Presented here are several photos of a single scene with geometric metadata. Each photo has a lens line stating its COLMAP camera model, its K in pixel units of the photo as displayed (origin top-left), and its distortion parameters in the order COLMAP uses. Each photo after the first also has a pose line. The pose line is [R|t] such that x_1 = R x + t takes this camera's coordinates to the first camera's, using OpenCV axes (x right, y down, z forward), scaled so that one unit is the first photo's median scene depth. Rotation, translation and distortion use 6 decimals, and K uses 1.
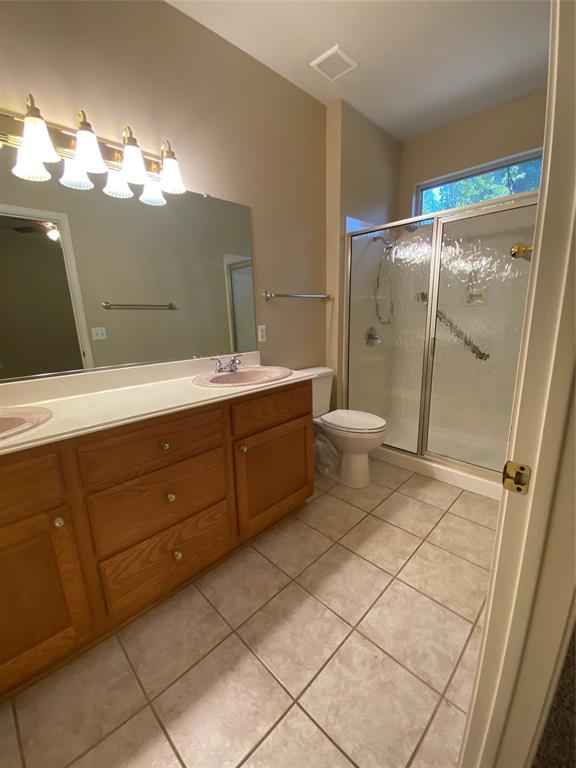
lens RADIAL K [[311.7, 0, 288.0], [0, 311.7, 384.0], [0, 0, 1]] dist [0.012681, -0.014410]
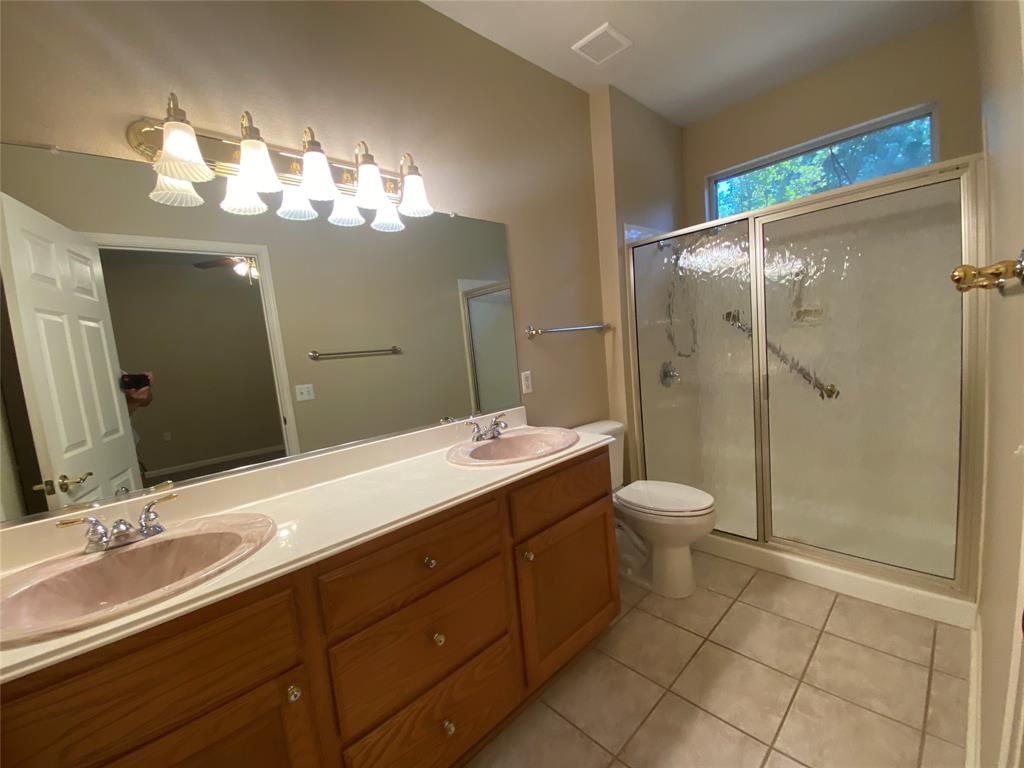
lens RADIAL K [[415.6, 0, 511.3], [0, 415.6, 386.9], [0, 0, 1]] dist [0.012681, -0.014410]
pose [[0.997467, -0.058967, -0.039790, -0.094190], [0.054067, 0.991935, -0.114636, -0.046650], [0.046229, 0.112194, 0.992610, 0.024138]]
